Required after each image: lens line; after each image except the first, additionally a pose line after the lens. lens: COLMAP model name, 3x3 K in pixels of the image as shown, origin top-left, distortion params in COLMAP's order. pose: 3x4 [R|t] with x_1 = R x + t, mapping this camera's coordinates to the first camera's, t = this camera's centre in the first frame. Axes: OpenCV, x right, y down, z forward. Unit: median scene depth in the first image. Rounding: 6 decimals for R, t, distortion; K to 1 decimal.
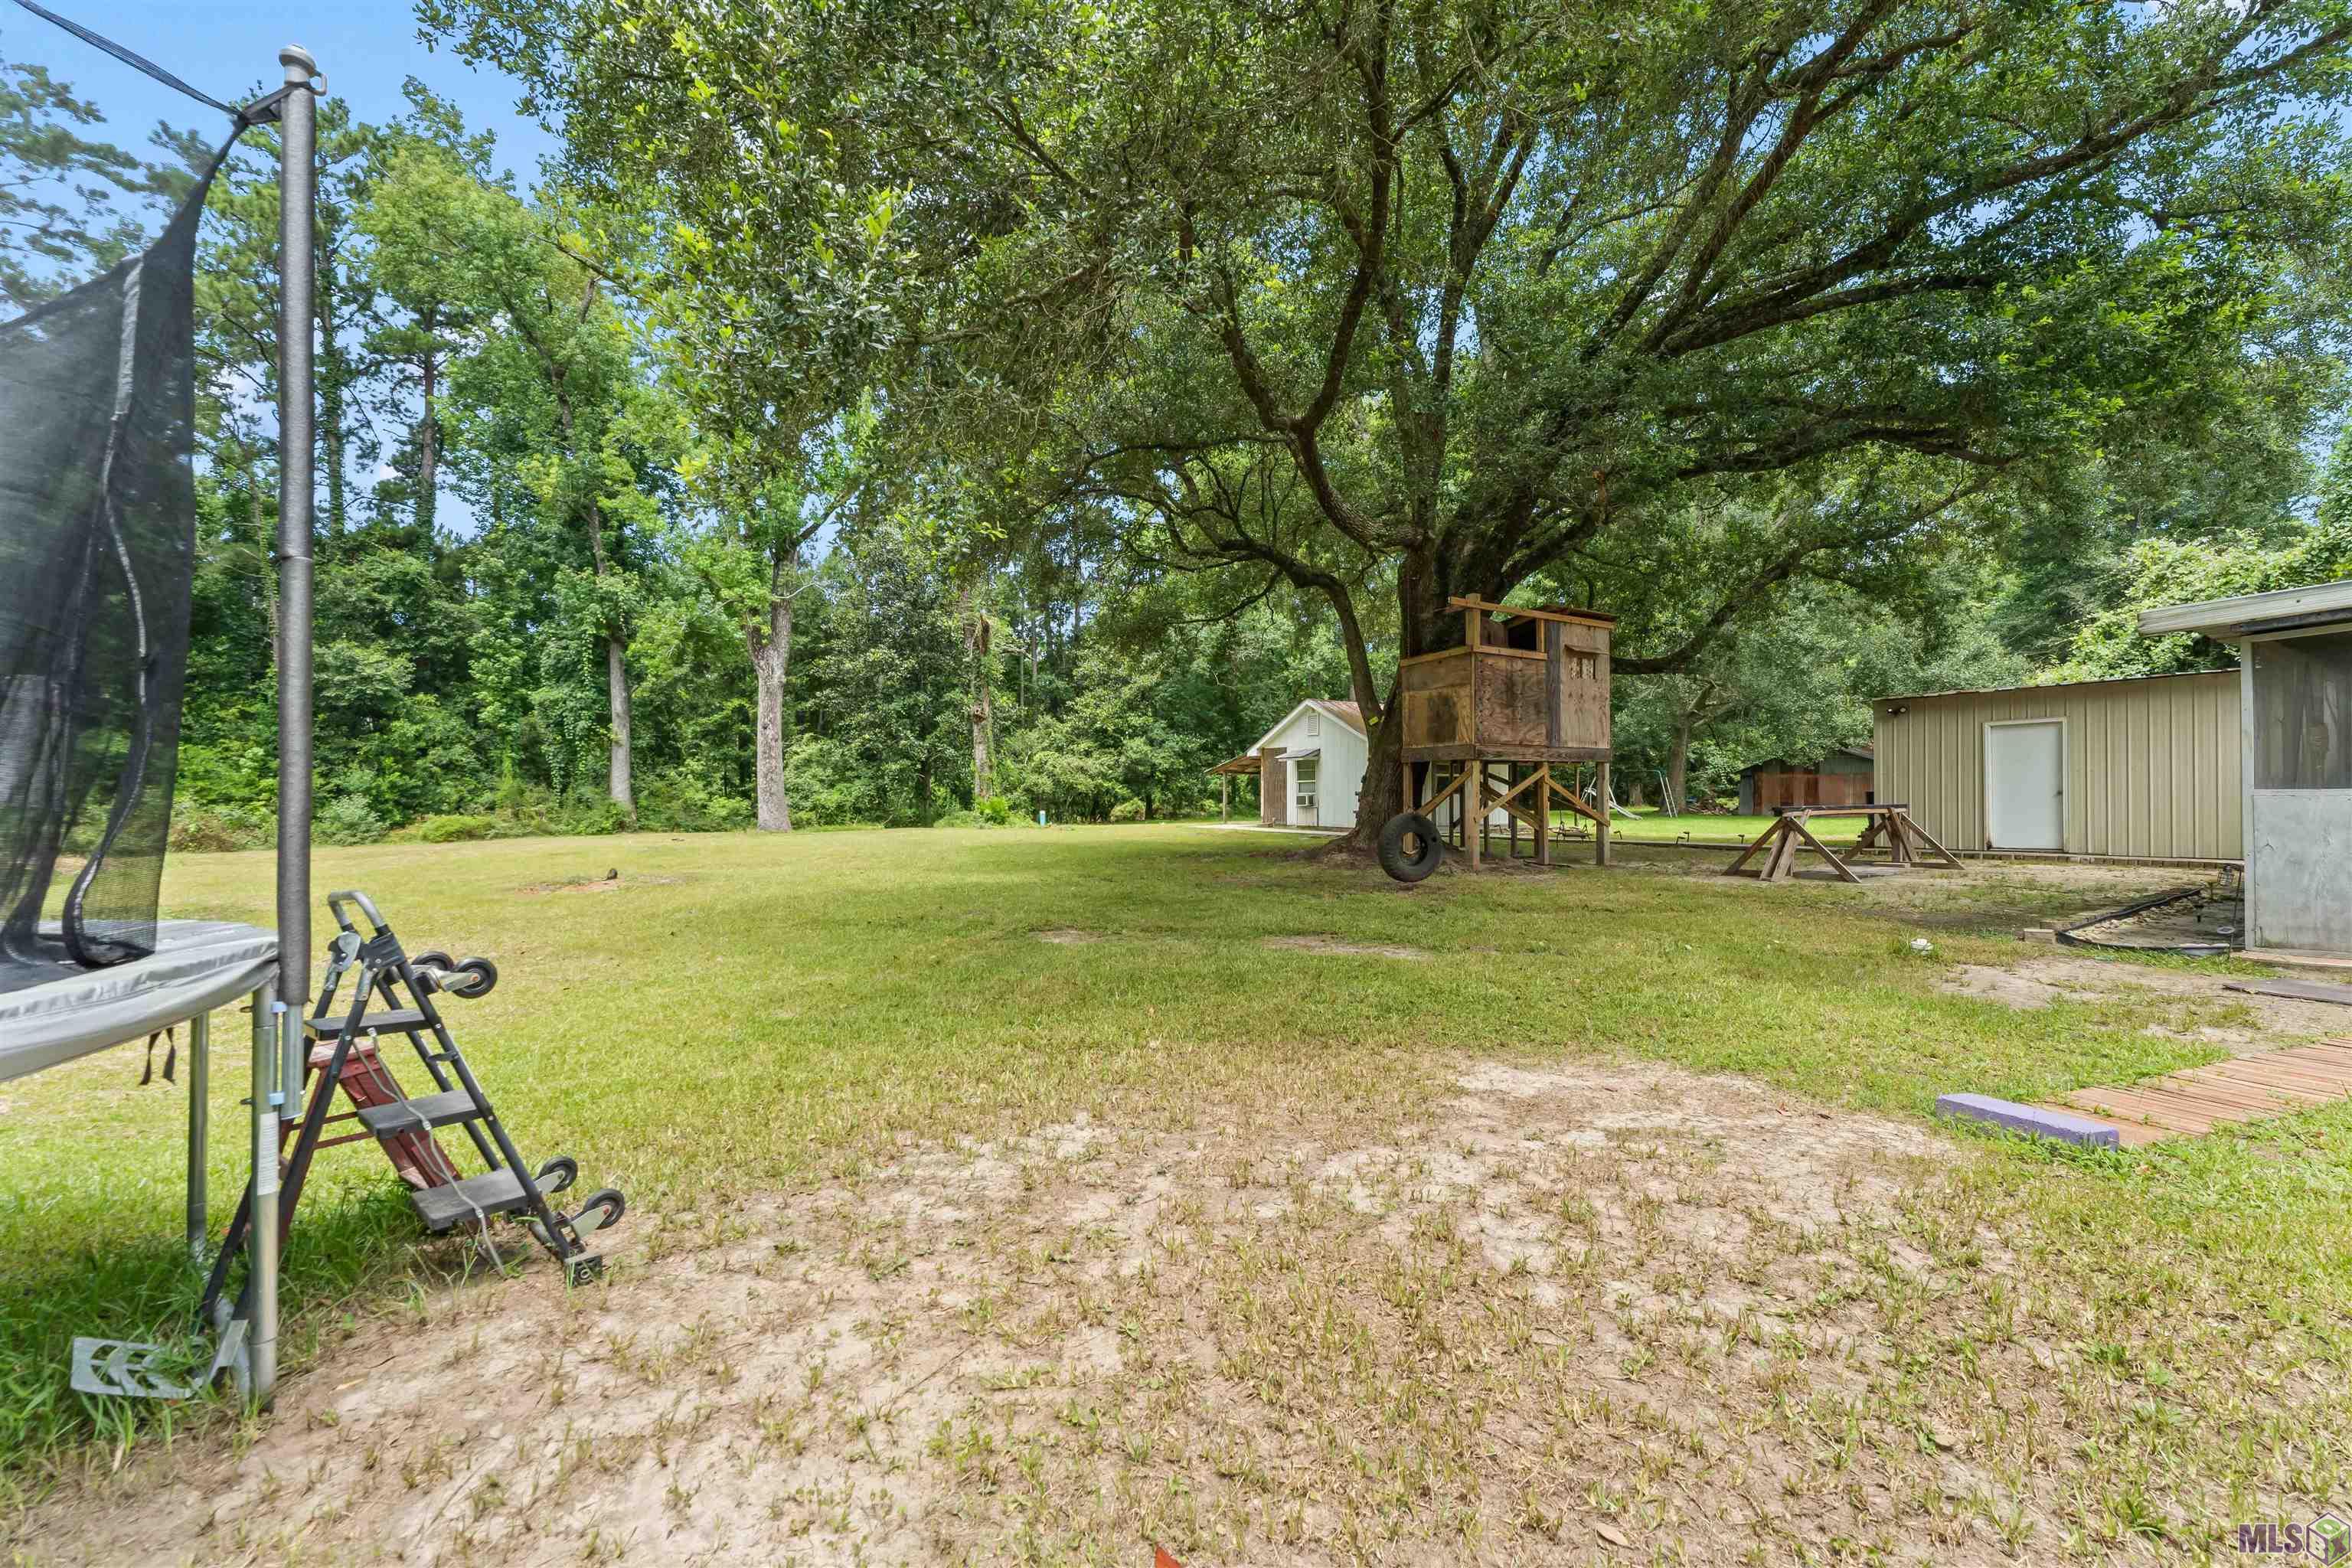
lens RADIAL K [[898.4, 0, 1176.0], [0, 898.4, 784.0], [0, 0, 1]] dist [0.001367, 0.000118]
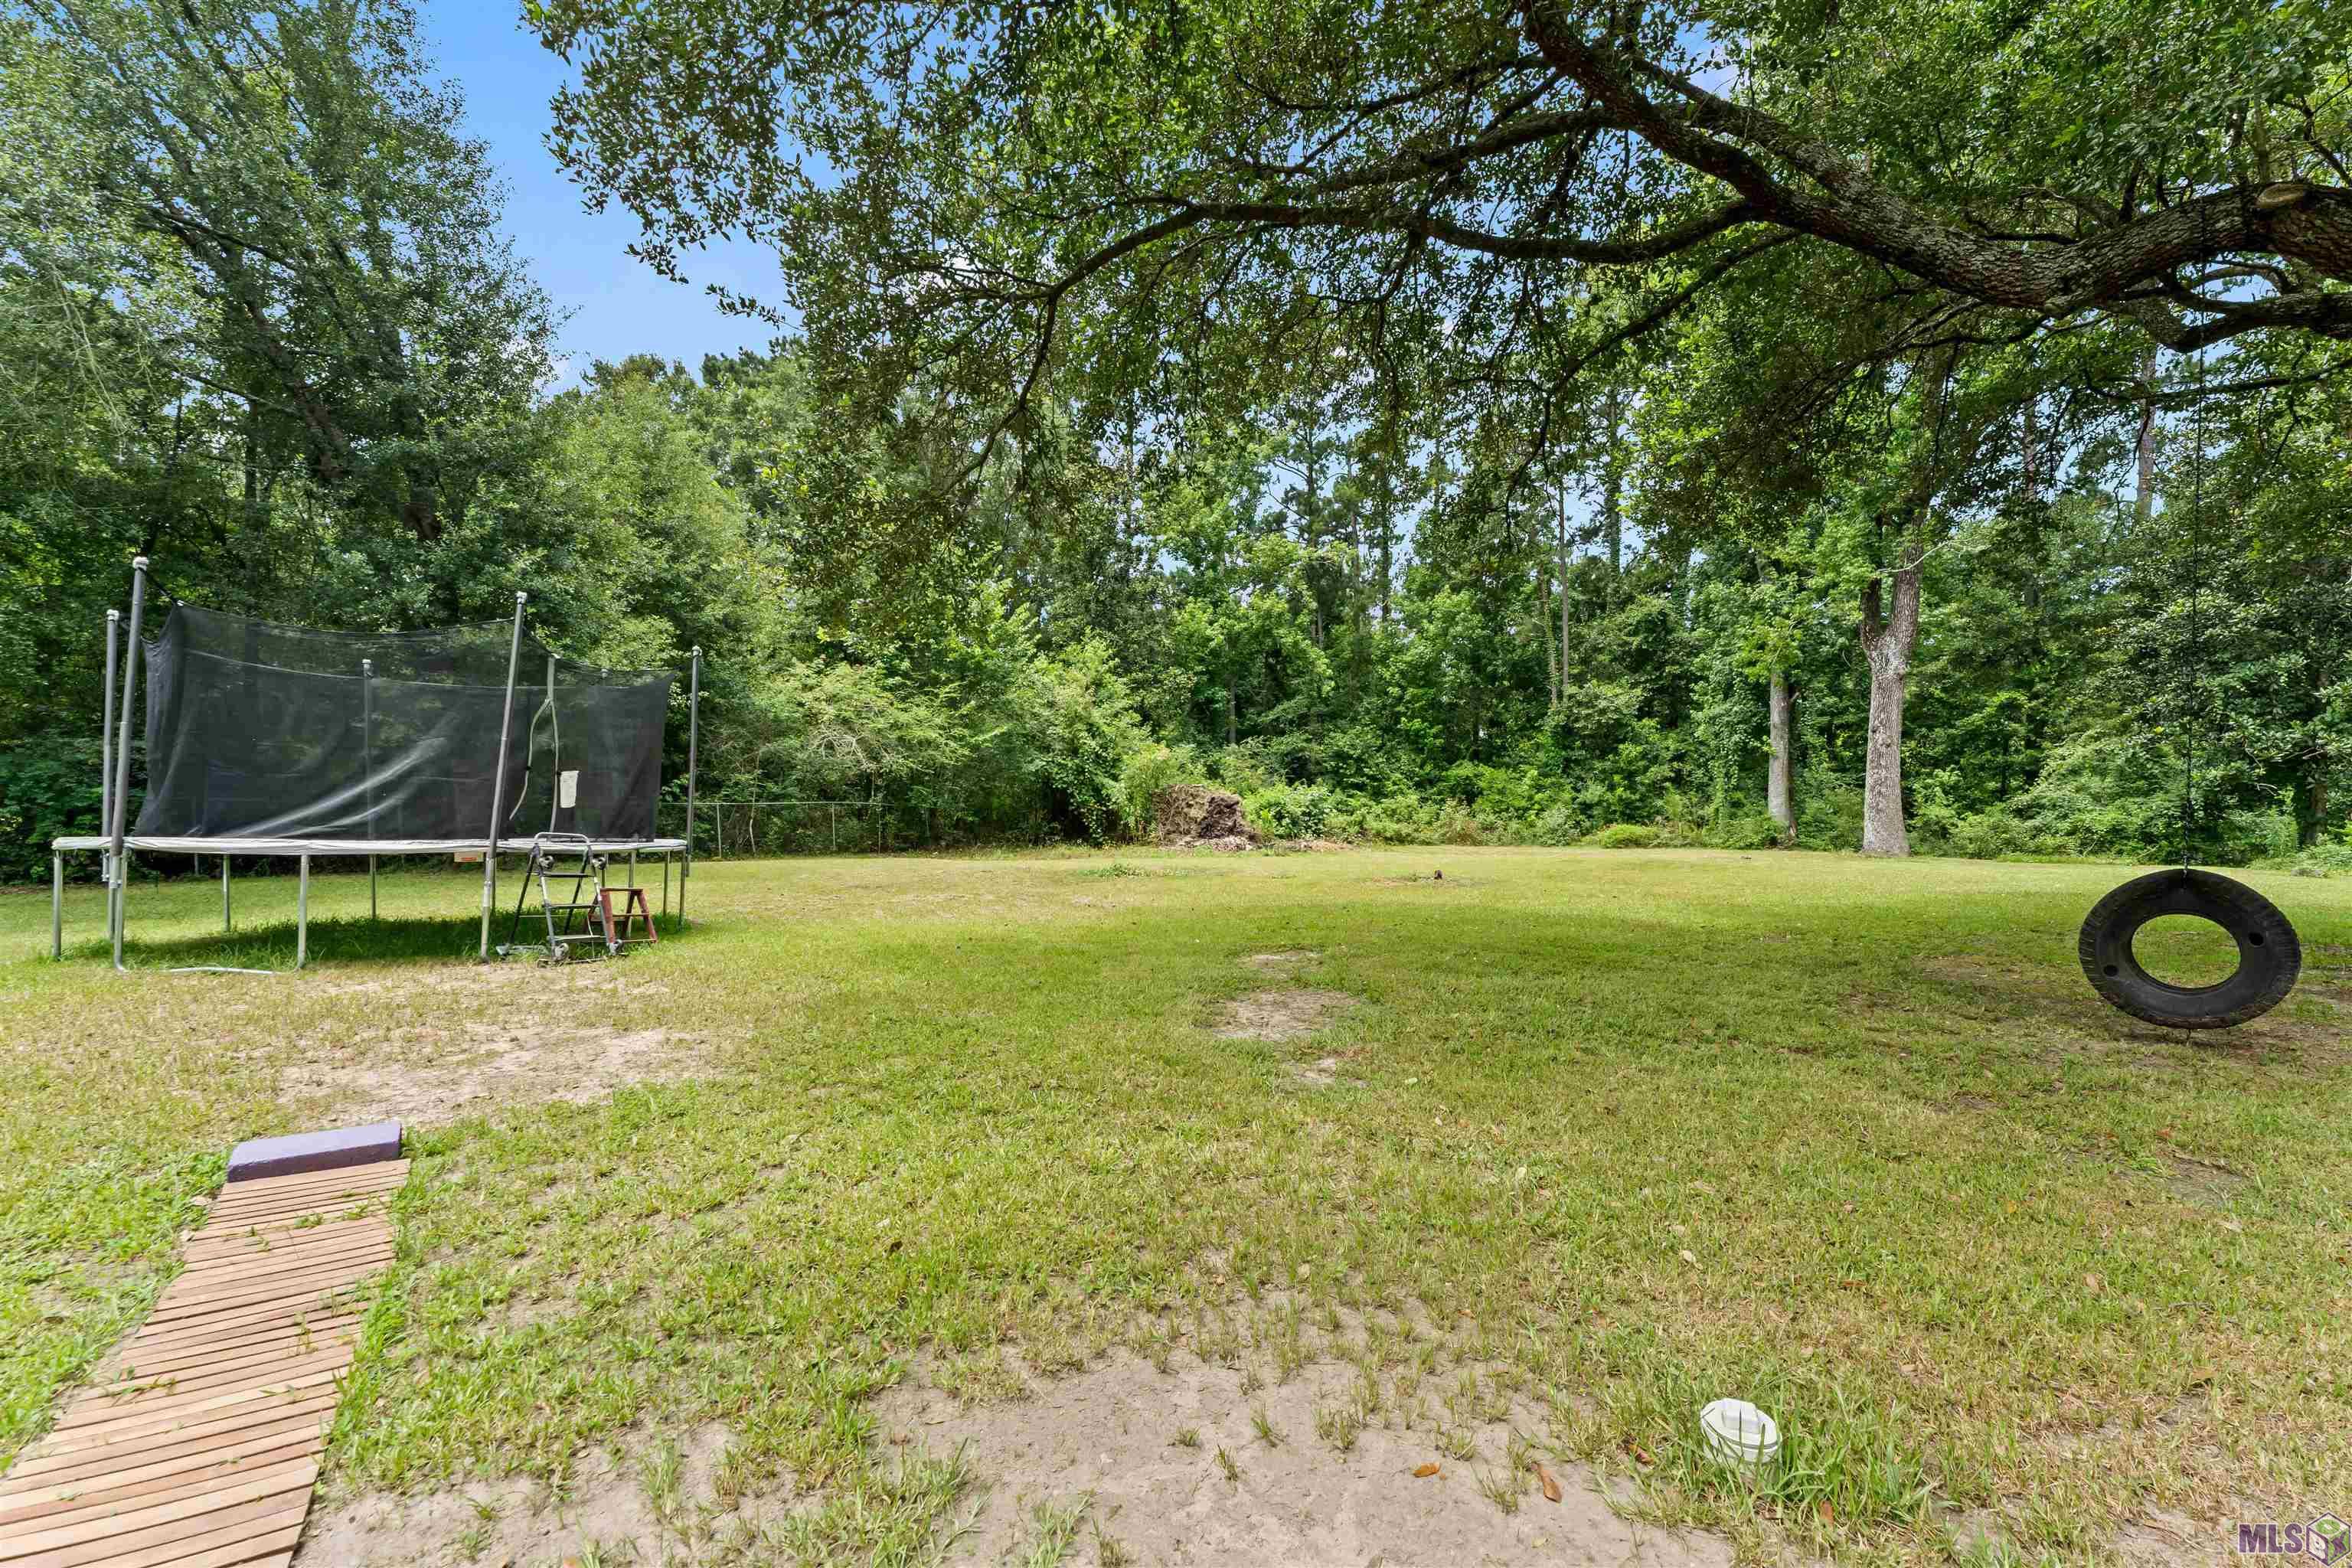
lens RADIAL K [[937.3, 0, 1187.7], [0, 937.3, 772.5], [0, 0, 1]] dist [0.001181, 0.000087]
pose [[0.300748, -0.023704, -0.953409, 0.135403], [-0.001880, 0.999674, -0.025448, -0.000537], [0.953702, 0.009445, 0.300605, 0.097605]]
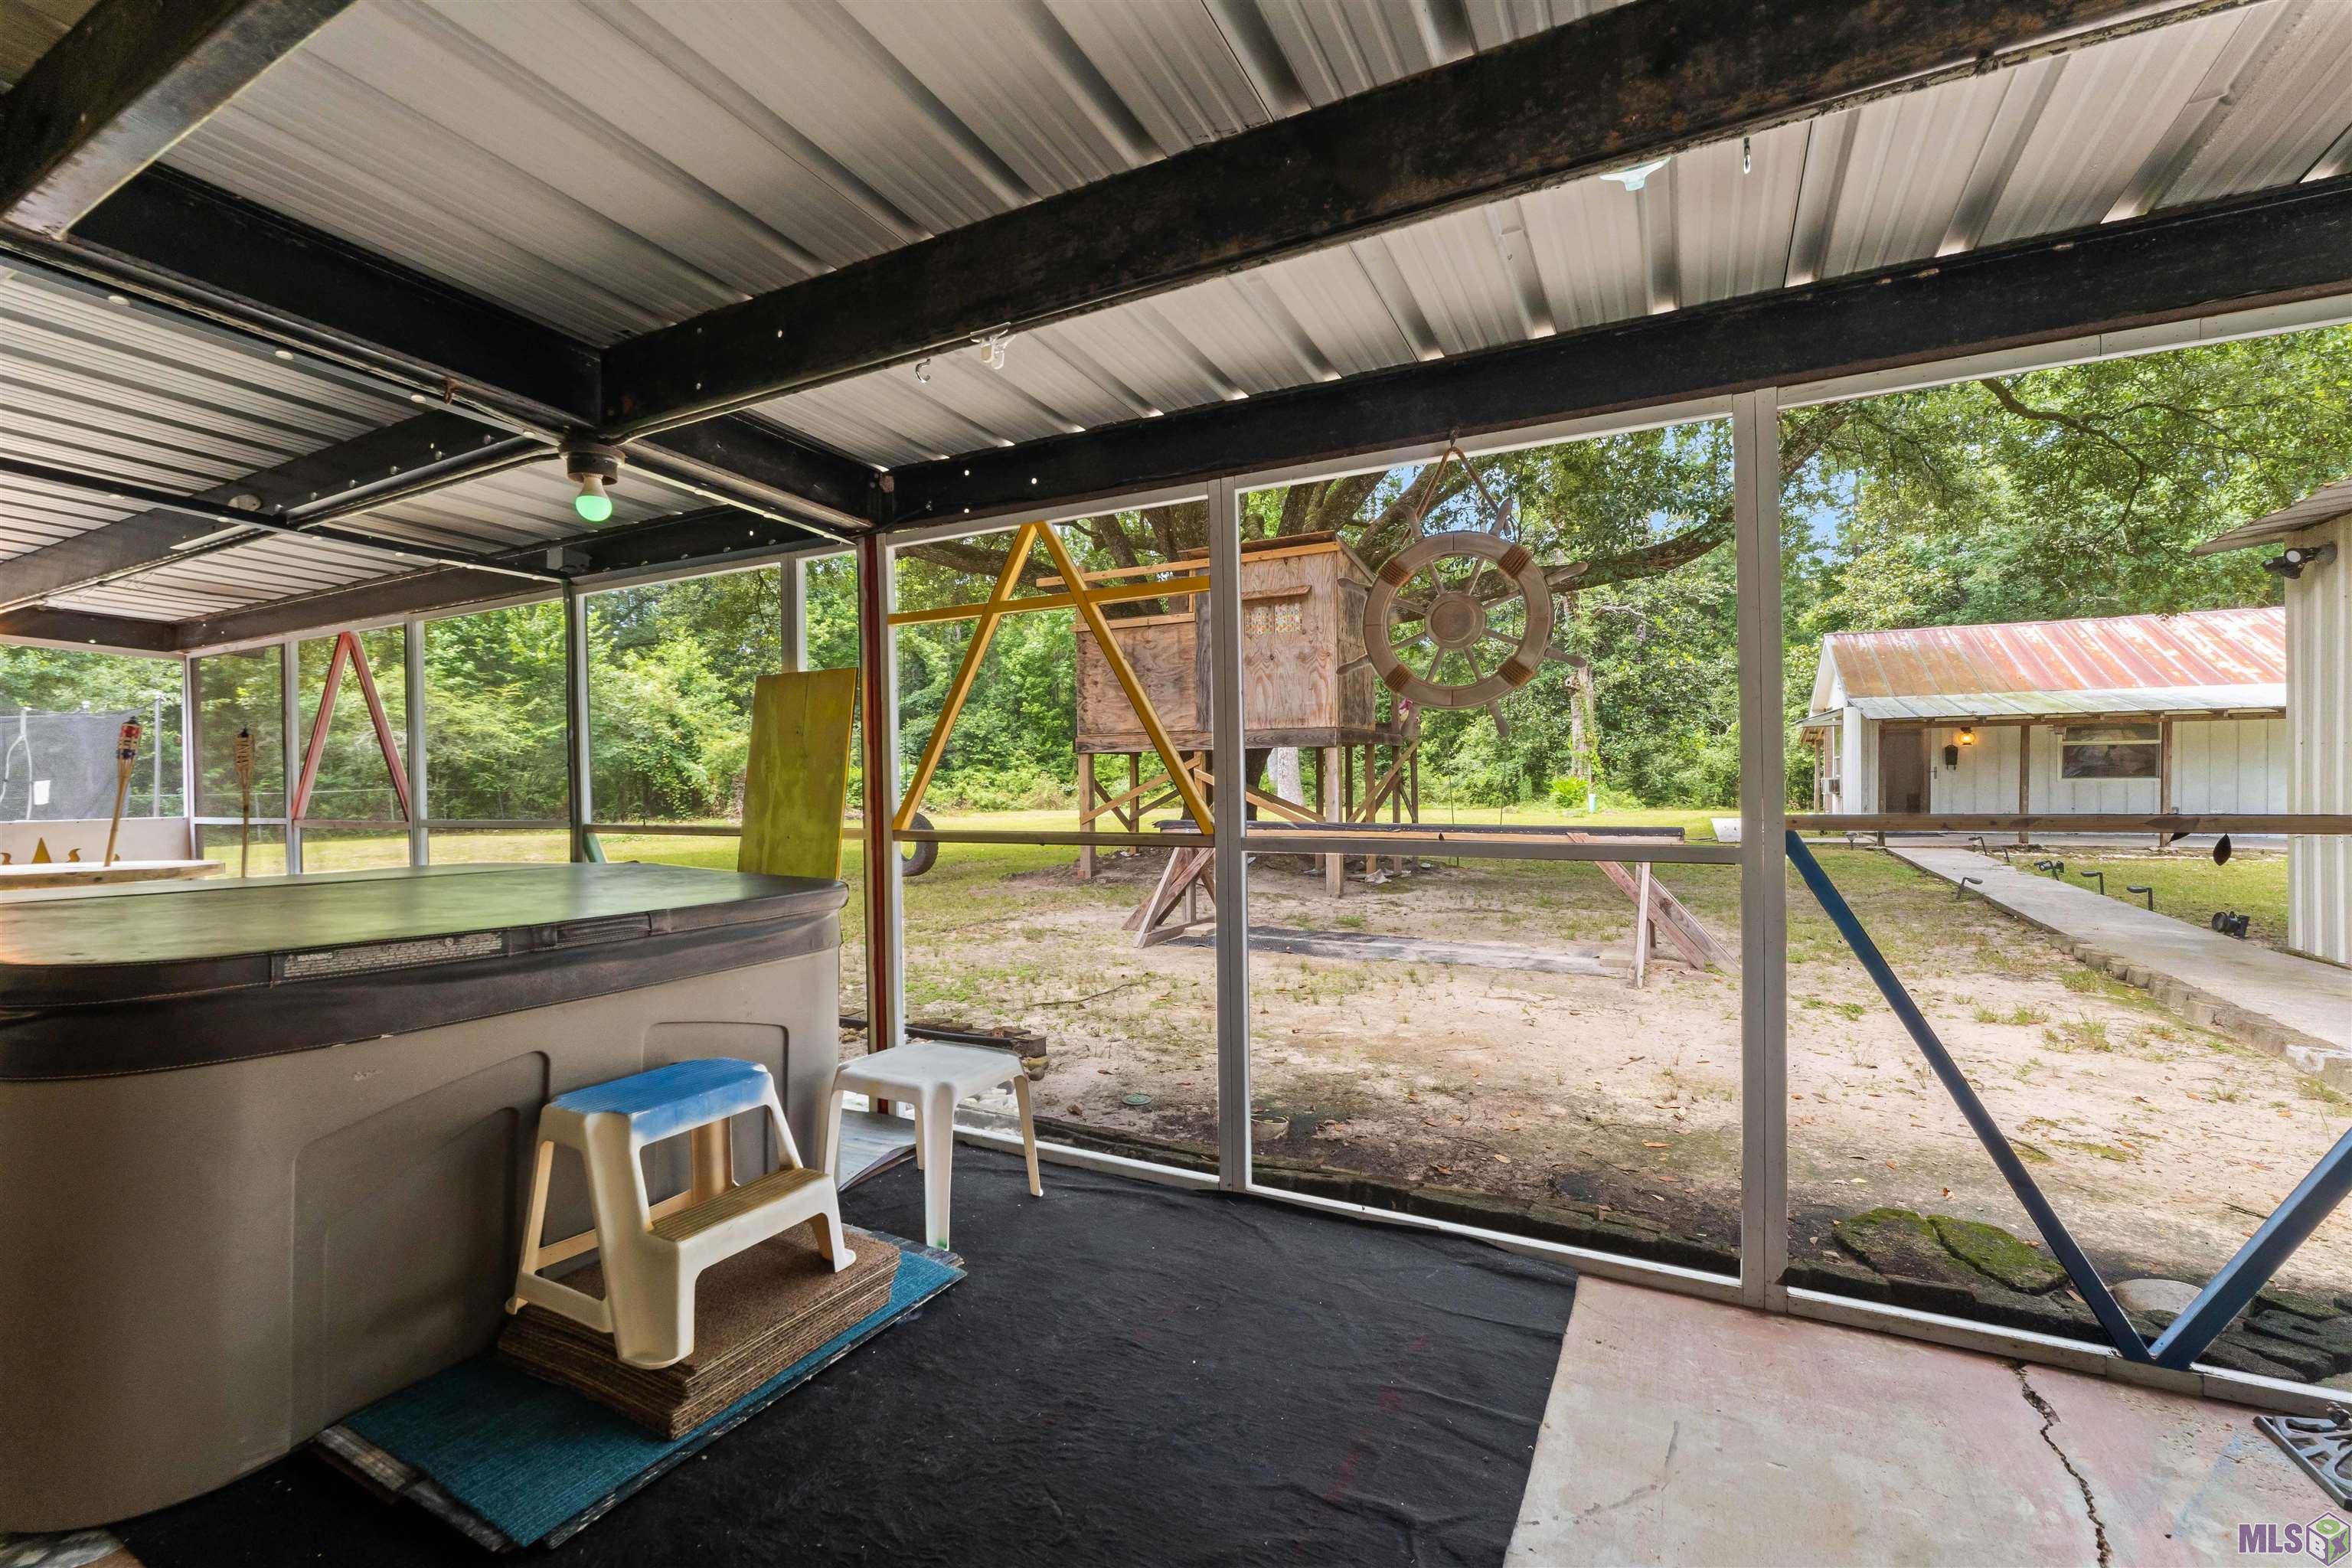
lens RADIAL K [[898.4, 0, 1176.0], [0, 898.4, 784.0], [0, 0, 1]] dist [0.001367, 0.000118]
pose [[0.550017, 0.008564, -0.835110, 0.343535], [0.016440, 0.999643, 0.021079, -0.004457], [0.834992, -0.025323, 0.549680, 0.175130]]
